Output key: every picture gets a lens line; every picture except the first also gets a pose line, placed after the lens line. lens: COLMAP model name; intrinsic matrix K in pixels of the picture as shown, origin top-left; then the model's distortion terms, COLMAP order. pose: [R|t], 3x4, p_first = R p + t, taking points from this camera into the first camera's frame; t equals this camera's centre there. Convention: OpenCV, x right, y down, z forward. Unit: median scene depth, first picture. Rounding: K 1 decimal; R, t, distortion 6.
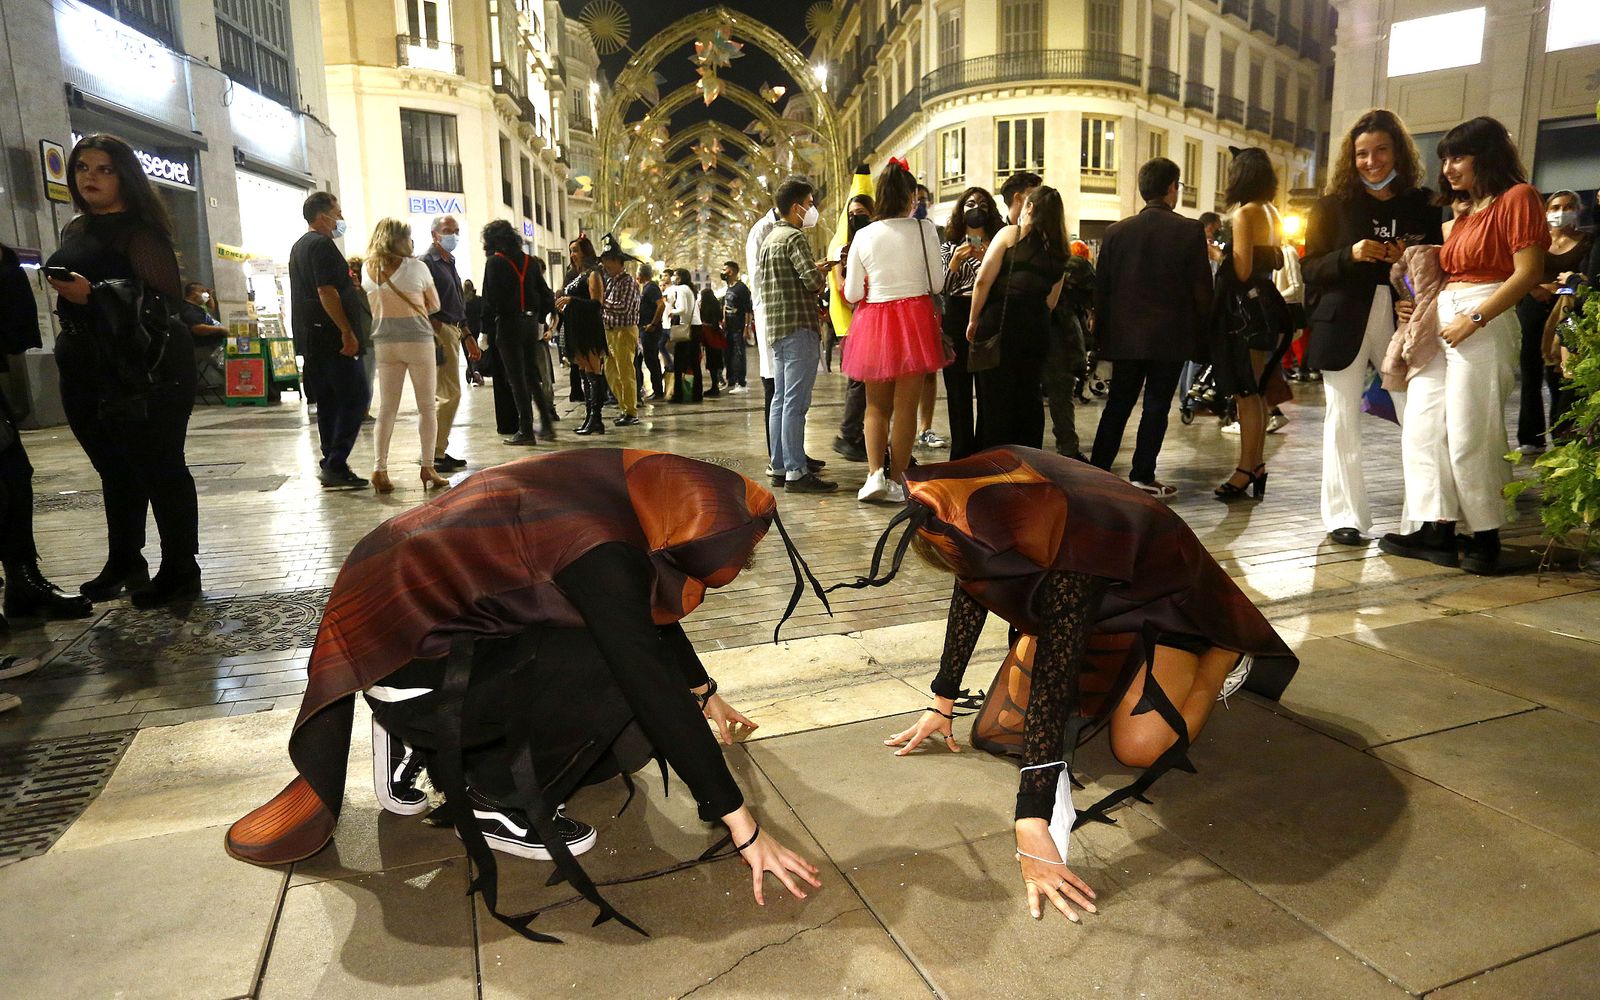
lens RADIAL K [[1027.4, 0, 819.5], [0, 1027.4, 503.7], [0, 0, 1]] dist [-0.068664, 0.062929]
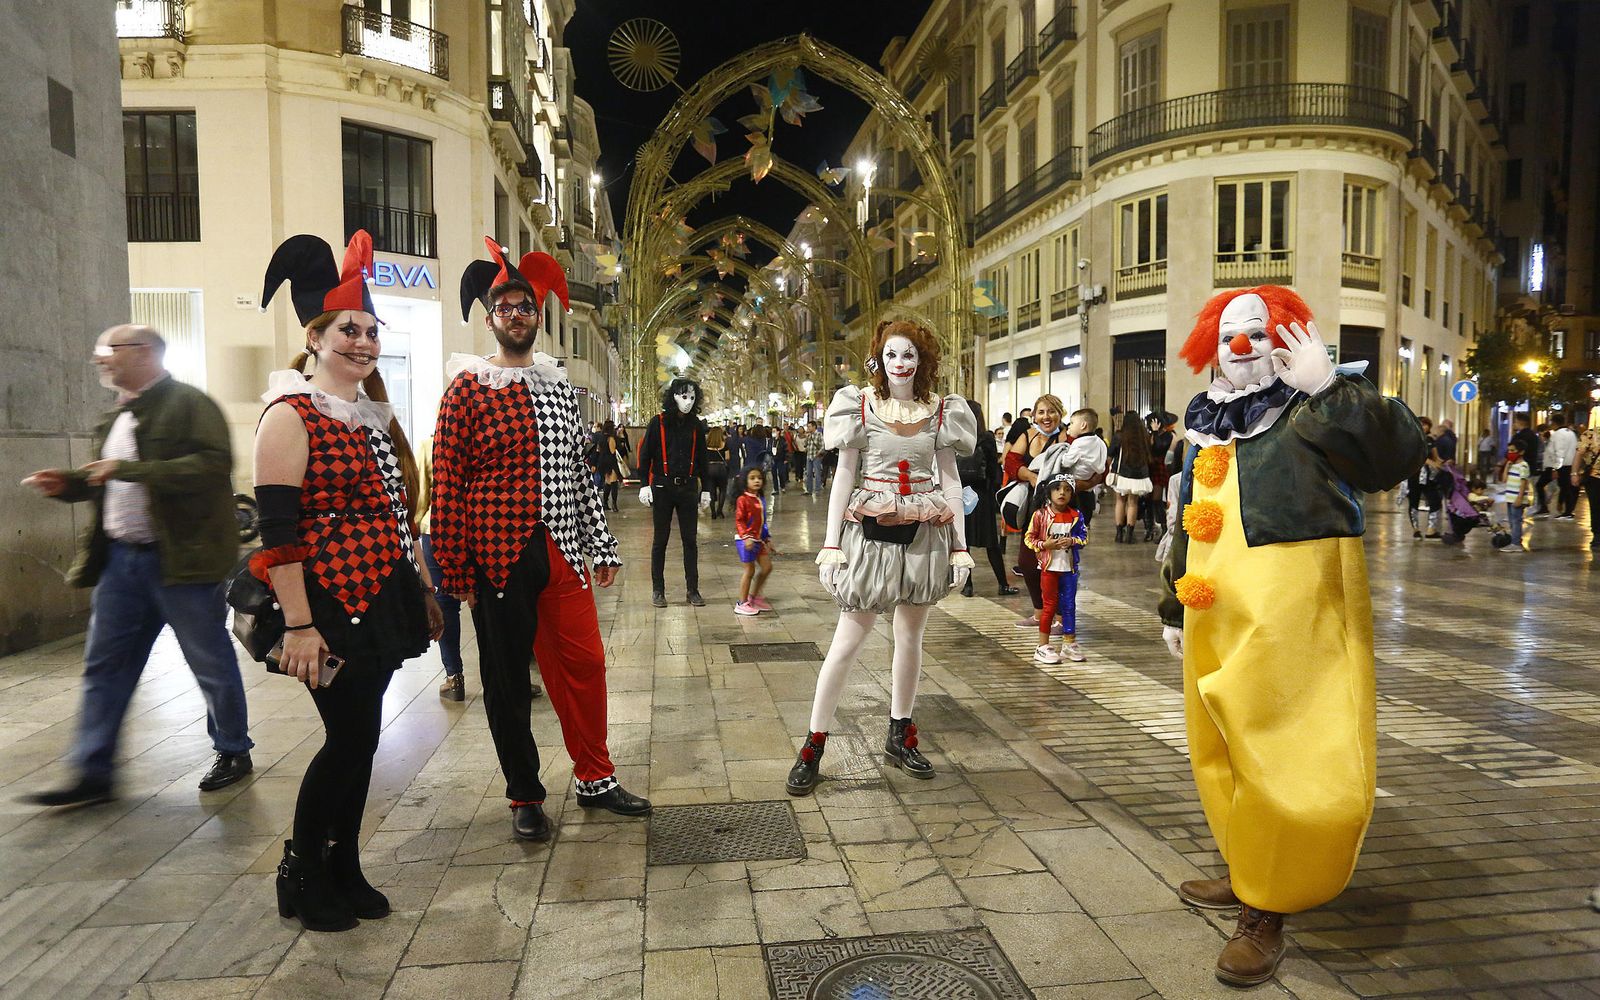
lens RADIAL K [[1027.4, 0, 819.5], [0, 1027.4, 503.7], [0, 0, 1]] dist [-0.068664, 0.062929]
pose [[0.999147, 0.013484, 0.039038, -0.115506], [-0.008562, 0.992294, -0.123608, -0.065779], [-0.040404, 0.123169, 0.991563, 0.326535]]
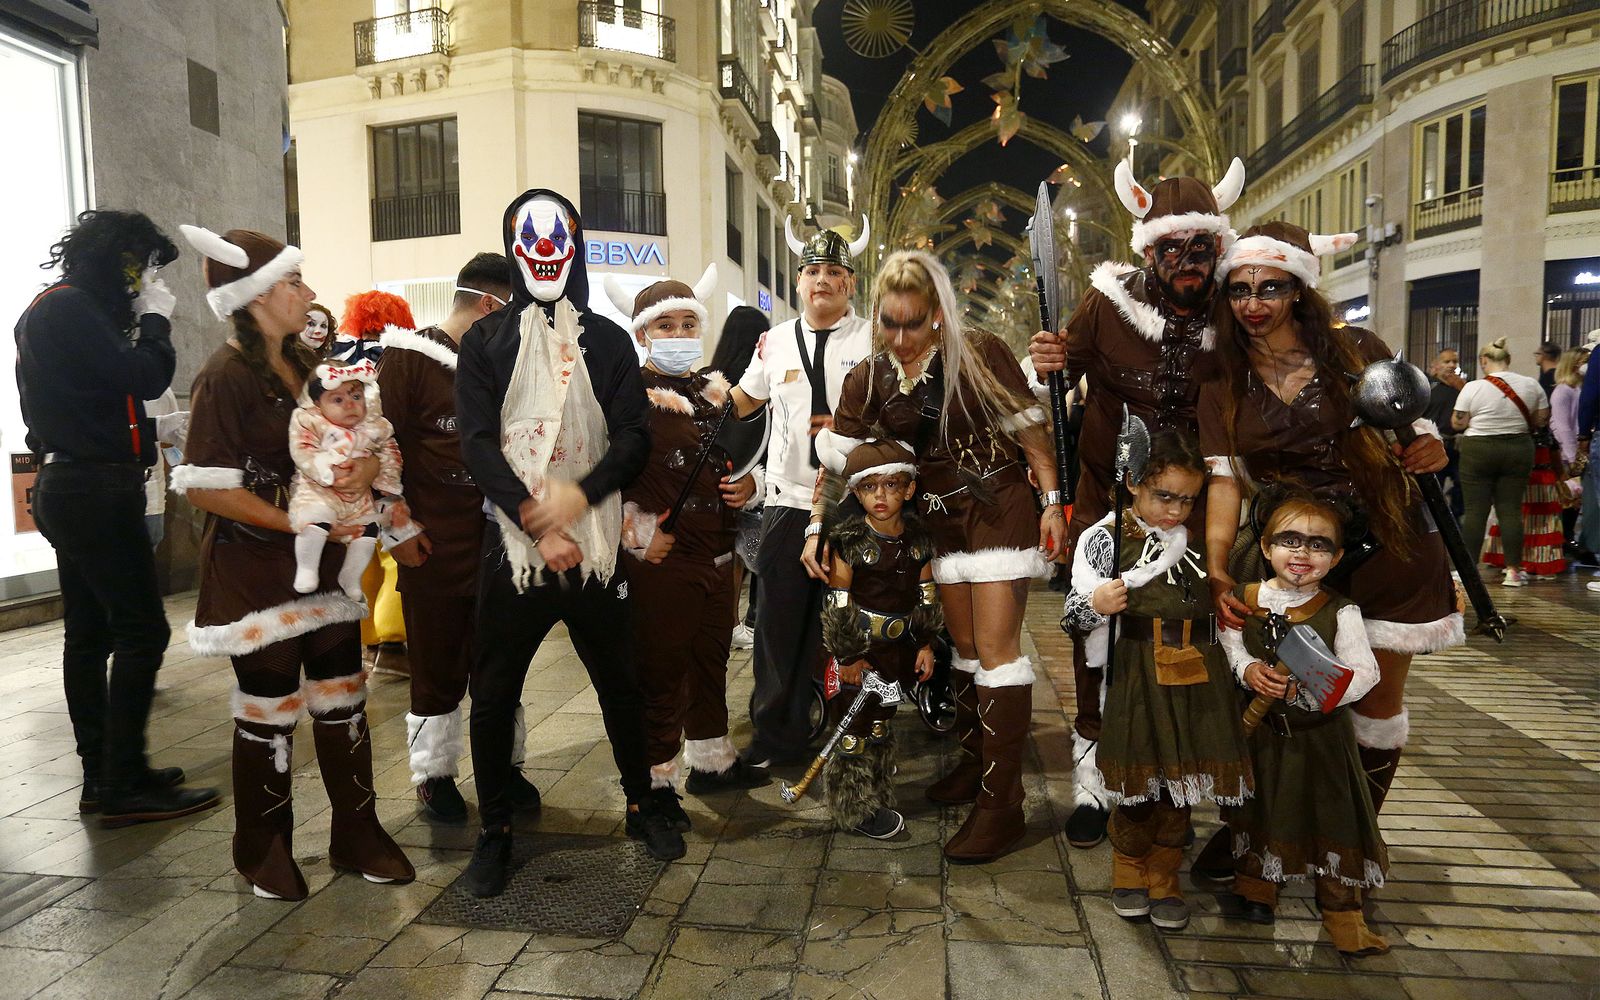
lens RADIAL K [[1002.9, 0, 778.2], [0, 1002.9, 498.1], [0, 0, 1]] dist [-0.063362, 0.045731]
pose [[0.963728, 0.023433, -0.265857, -0.089571], [-0.050312, 0.994229, -0.094749, -0.067589], [0.262103, 0.104688, 0.959345, 0.358695]]
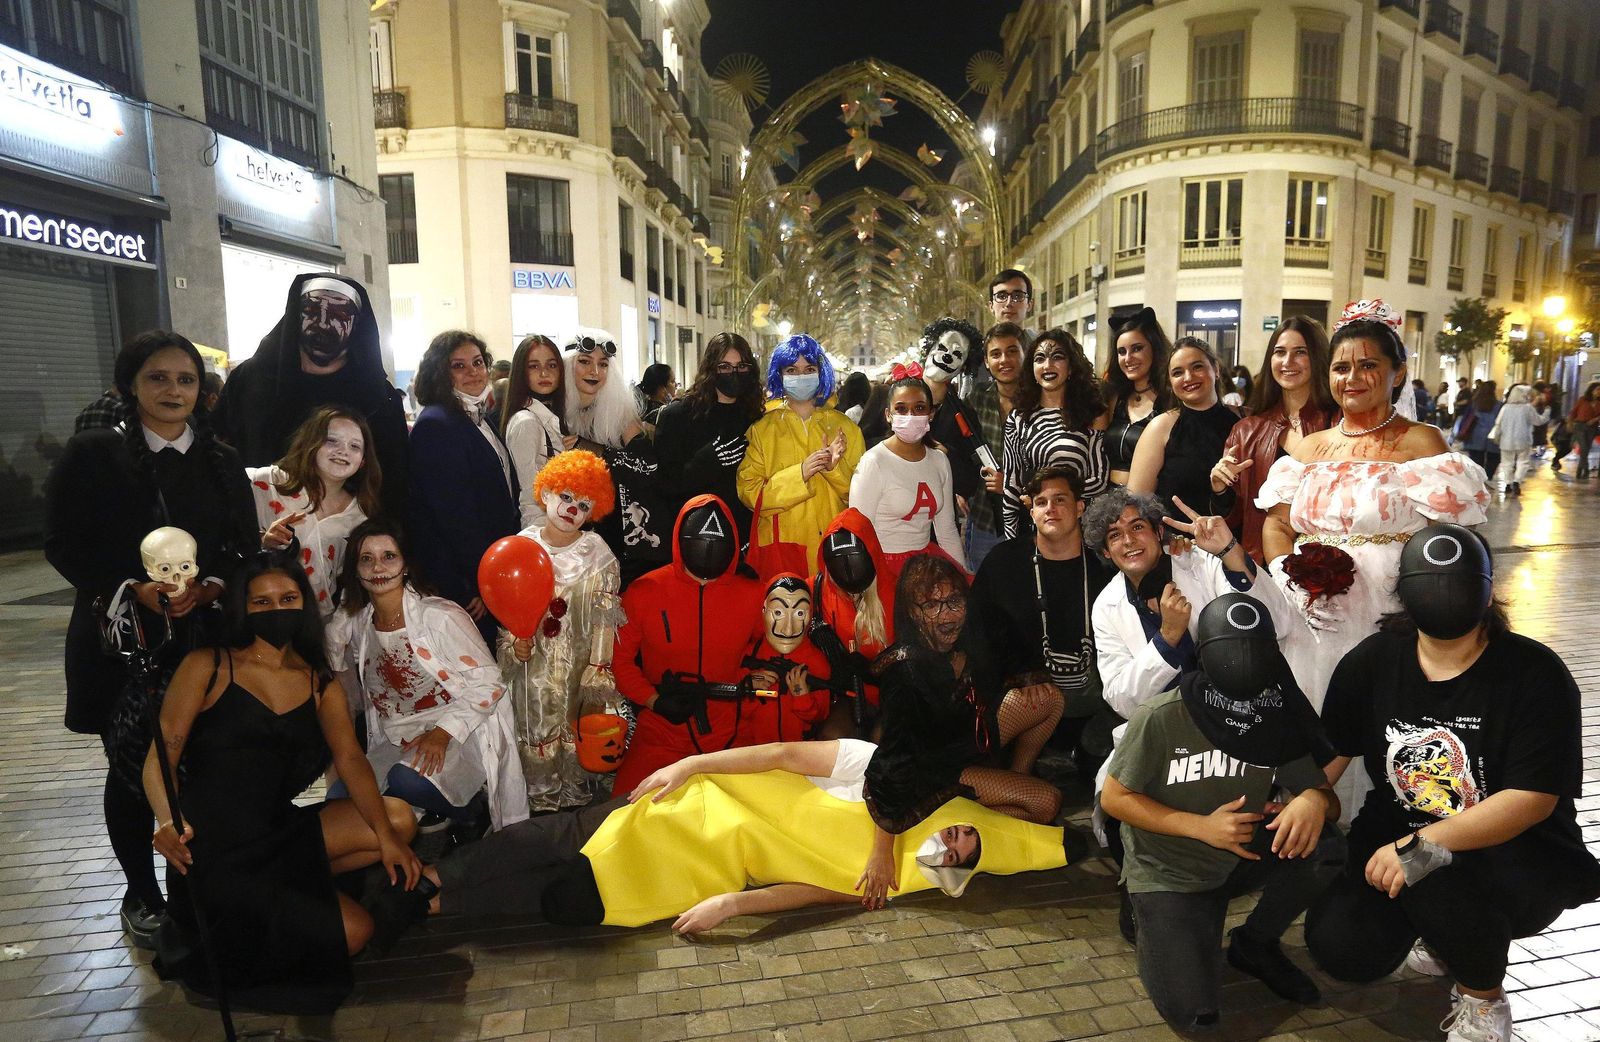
lens RADIAL K [[1070.6, 0, 849.2], [0, 1070.6, 564.4], [0, 0, 1]] dist [-0.074110, 0.058657]
pose [[0.991334, 0.034505, -0.126750, 0.017726], [-0.037060, 0.999154, -0.017851, -0.029365], [0.126027, 0.022393, 0.991774, 0.090065]]
